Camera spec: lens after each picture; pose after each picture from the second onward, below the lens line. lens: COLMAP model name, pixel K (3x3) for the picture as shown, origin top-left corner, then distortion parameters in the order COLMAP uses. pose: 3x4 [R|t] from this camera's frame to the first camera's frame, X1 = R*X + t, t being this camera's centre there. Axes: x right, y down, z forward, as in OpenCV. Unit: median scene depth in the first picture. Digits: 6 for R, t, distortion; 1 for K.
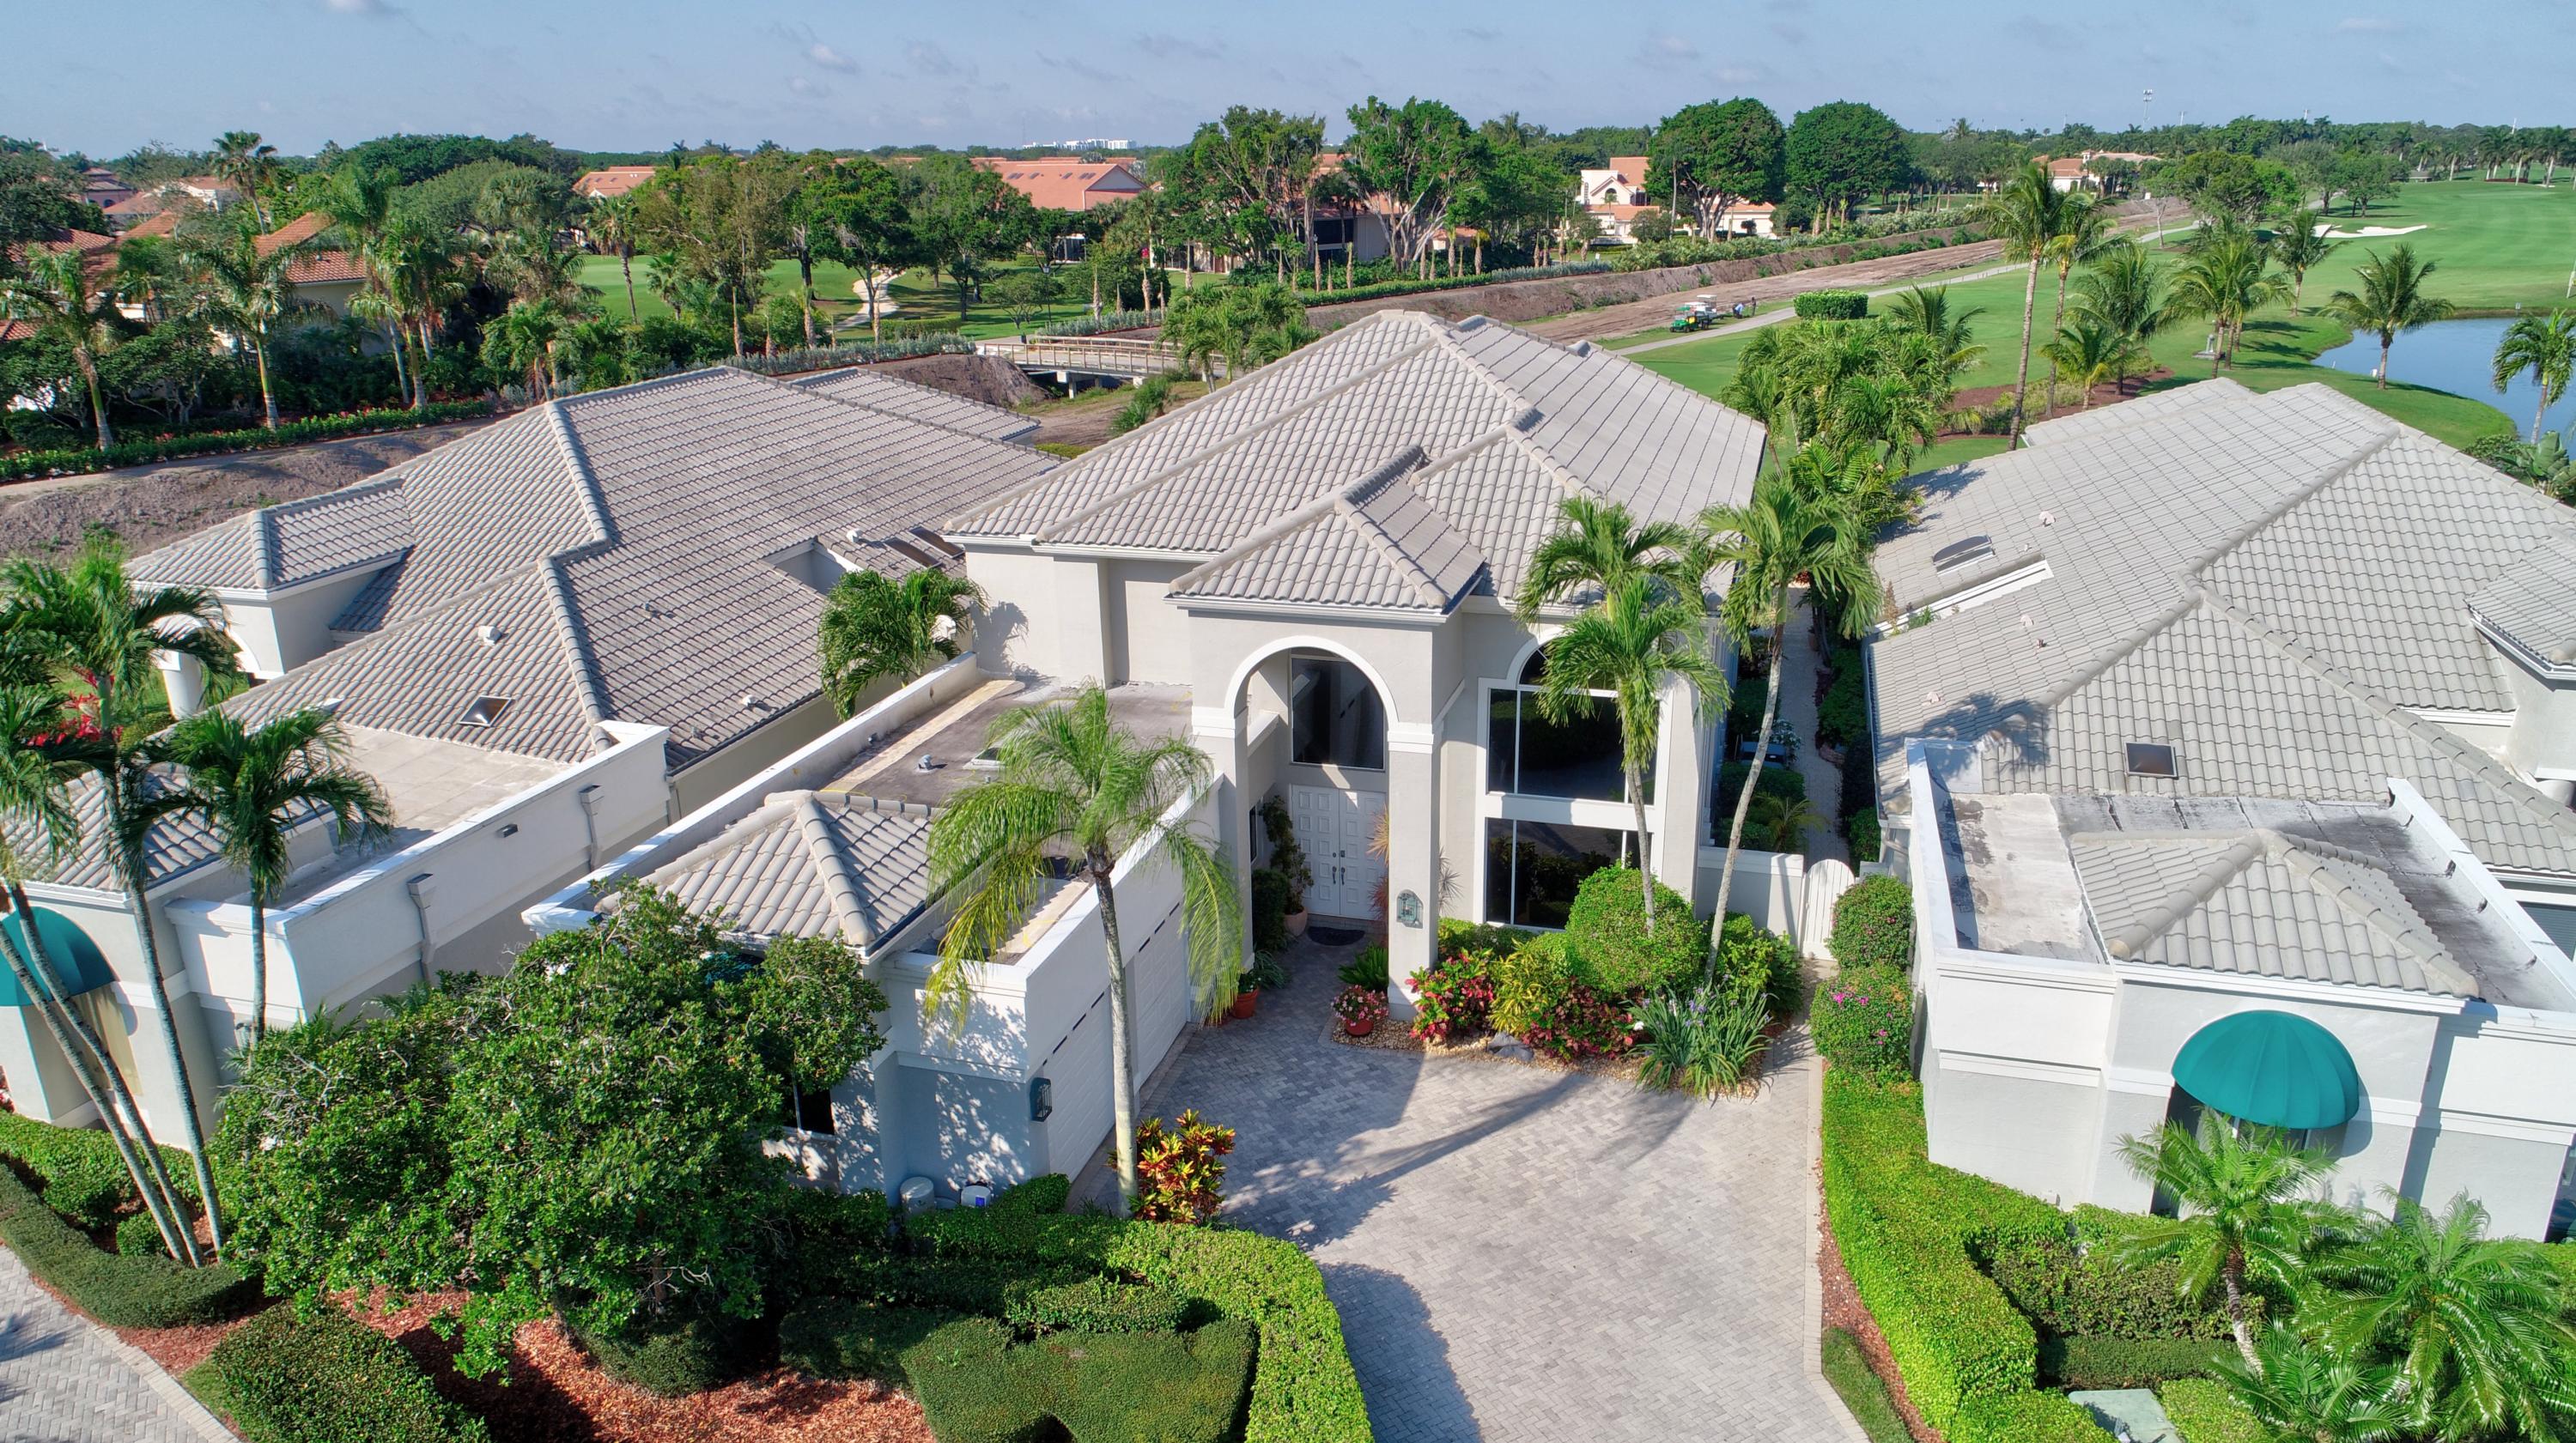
lens RADIAL K [[1715.6, 0, 1283.0], [0, 1715.6, 737.6], [0, 0, 1]] dist [-0.001487, -0.005404]
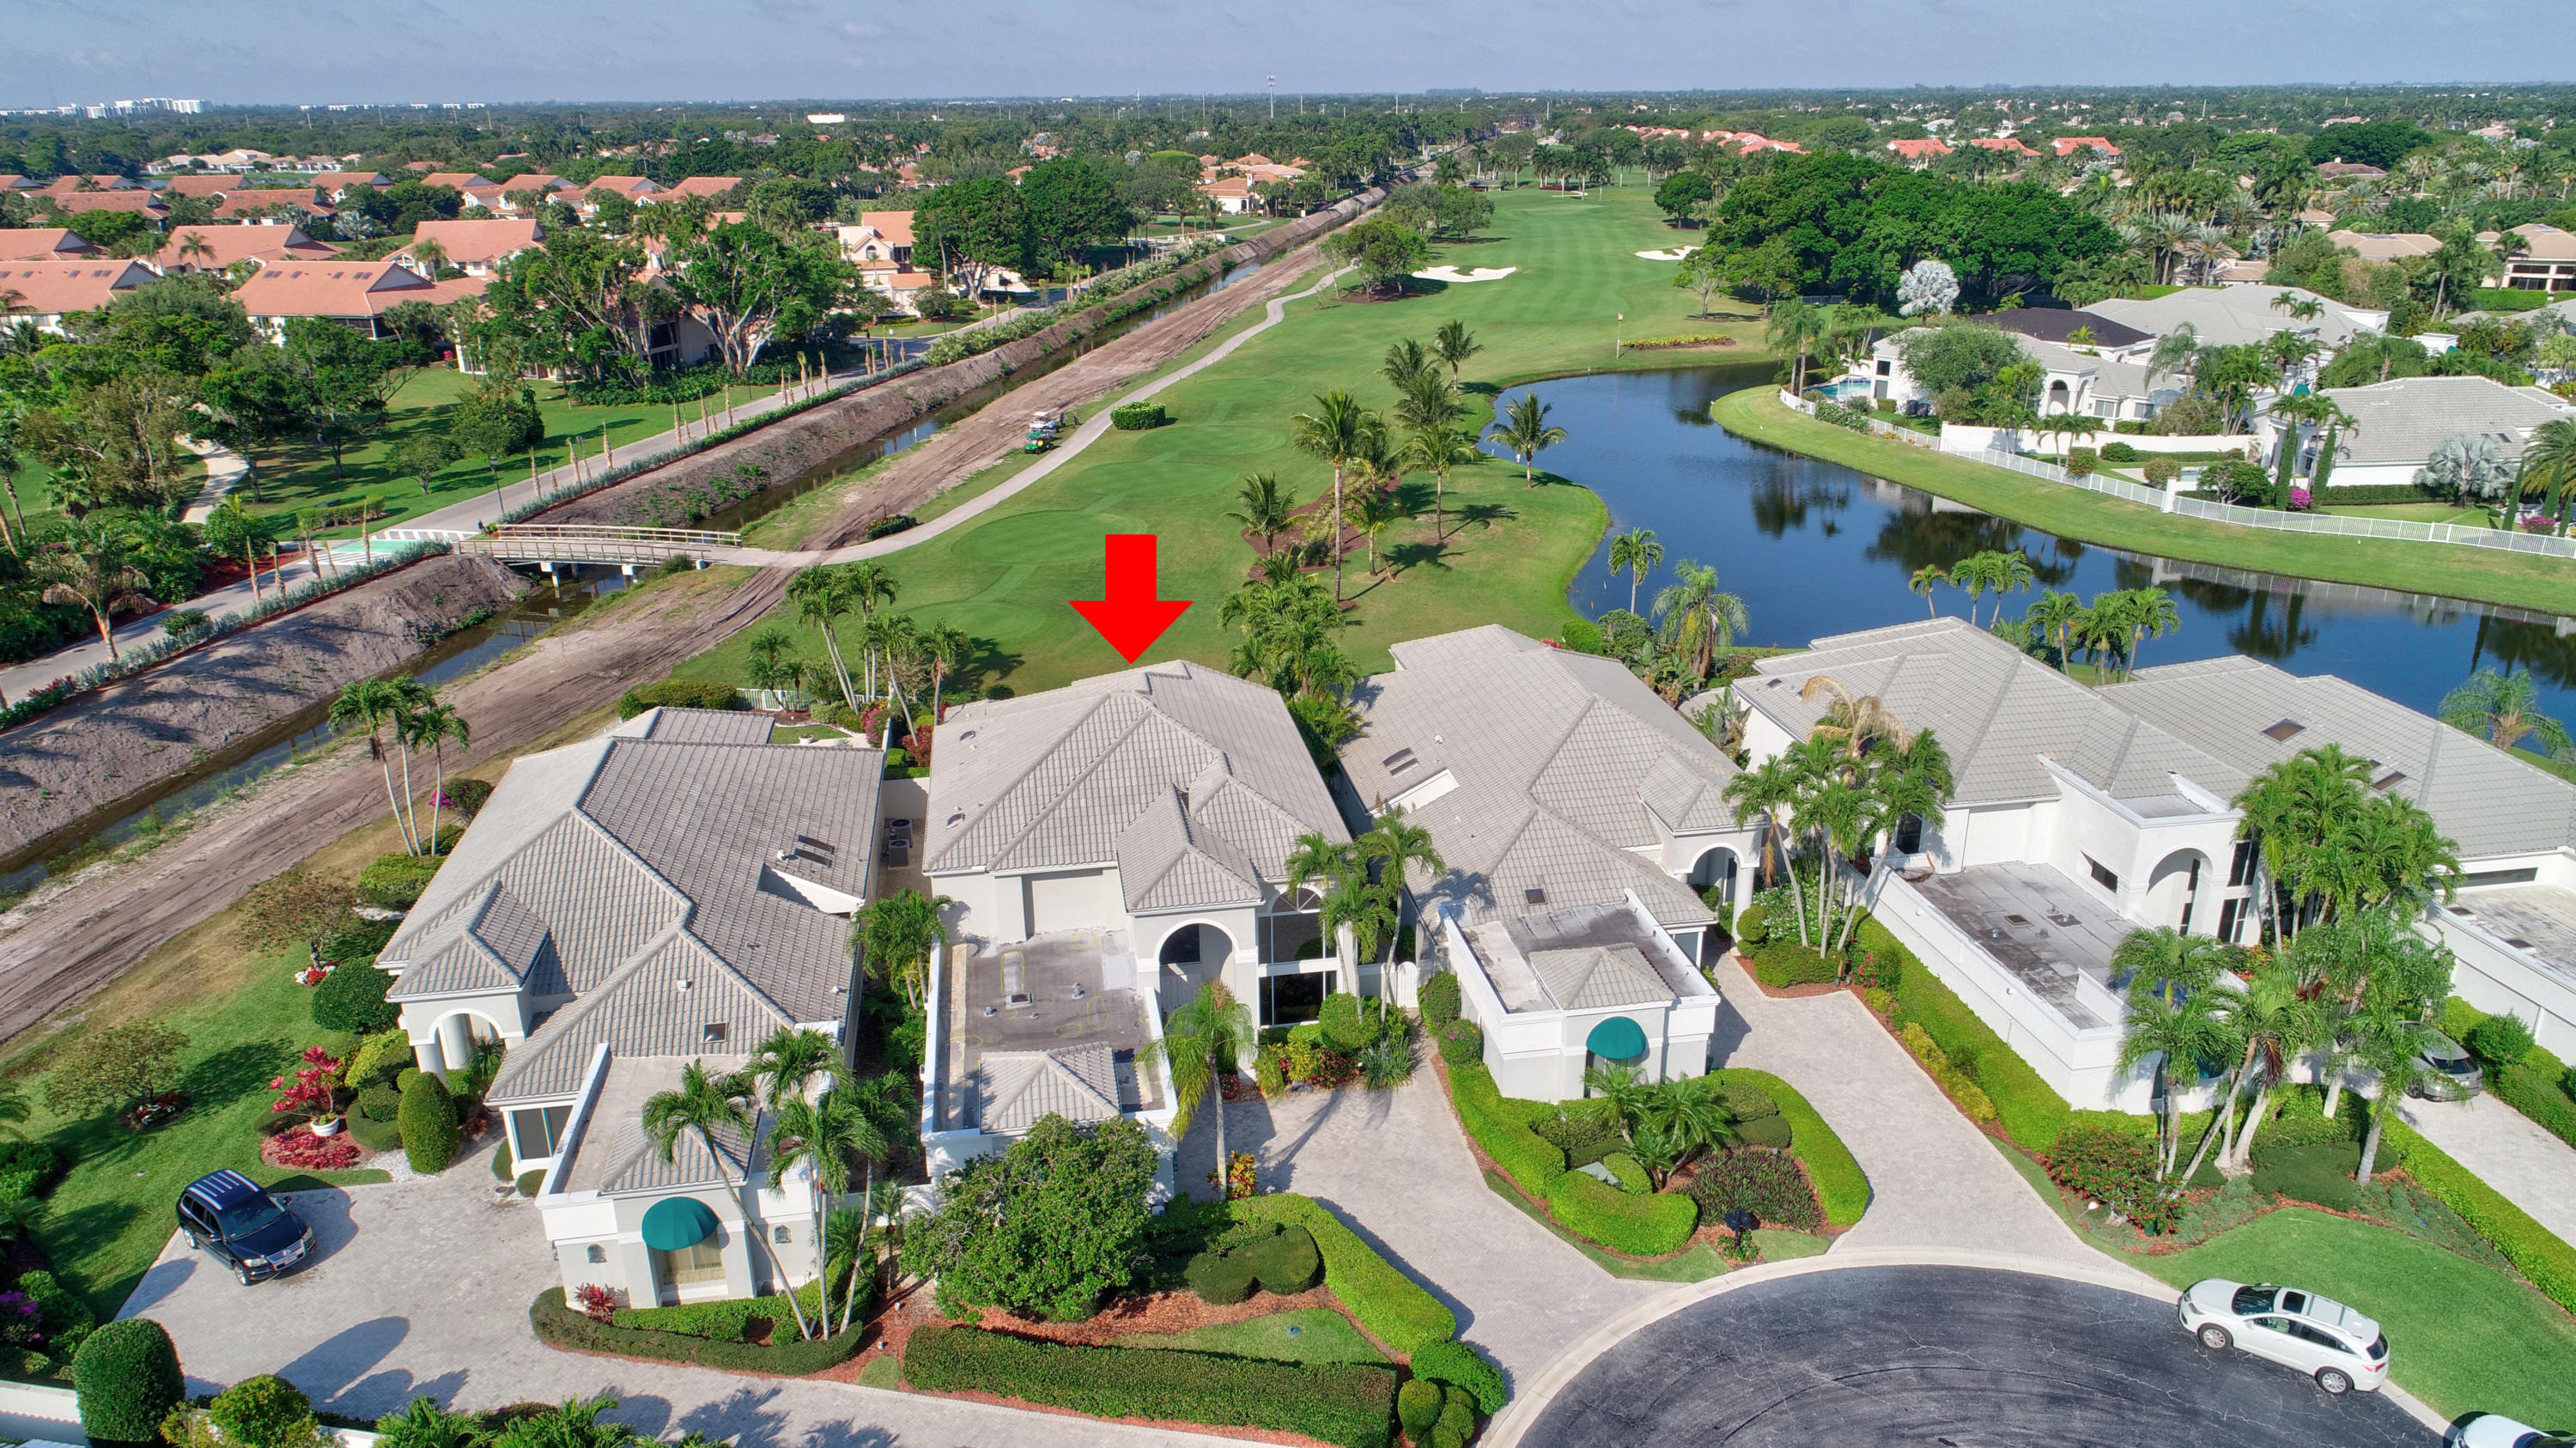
lens RADIAL K [[1716.1, 0, 1290.0], [0, 1716.1, 716.2], [0, 0, 1]] dist [-0.001487, -0.005404]
pose [[0.897497, -0.144608, 0.416640, -0.723687], [0.140356, 0.989252, 0.041007, -0.375470], [-0.418091, 0.021674, 0.908146, -0.966724]]
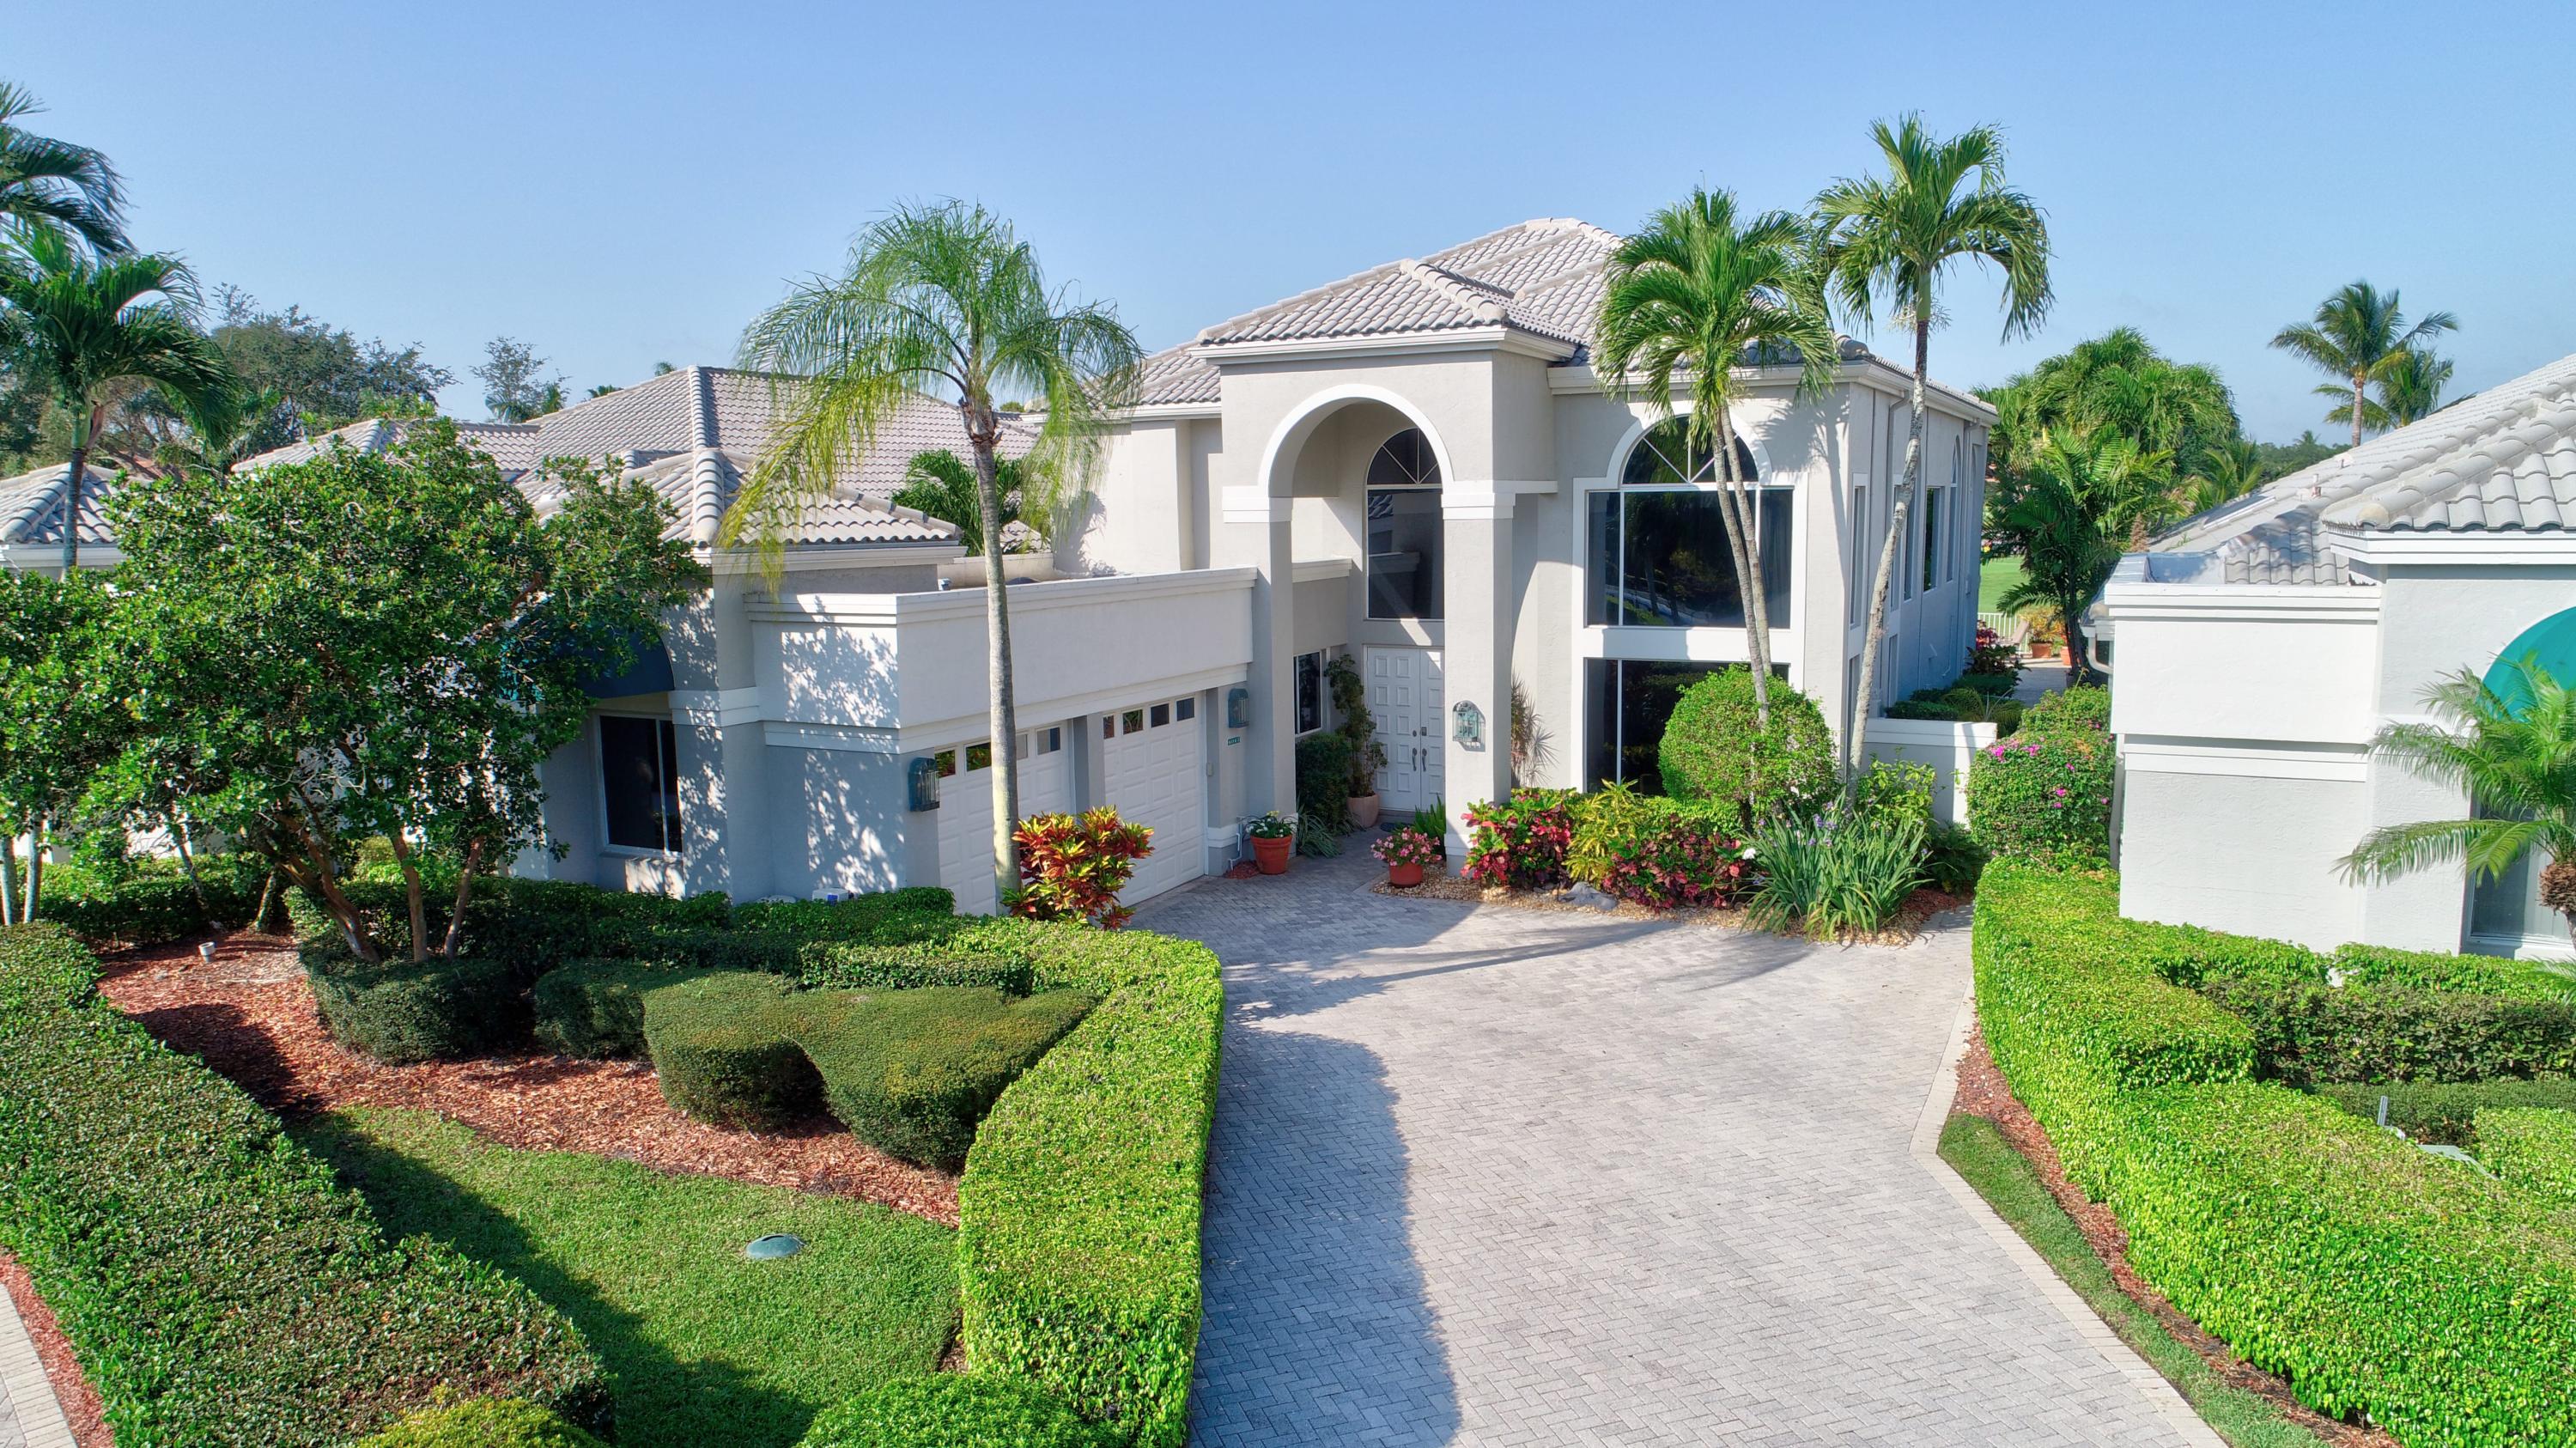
lens RADIAL K [[1716.1, 0, 1278.0], [0, 1716.1, 732.5], [0, 0, 1]] dist [-0.001487, -0.005404]
pose [[0.983705, 0.025147, -0.178023, 0.134521], [-0.057974, 0.981646, -0.181689, 0.265828], [0.170187, 0.189049, 0.967108, 0.207607]]
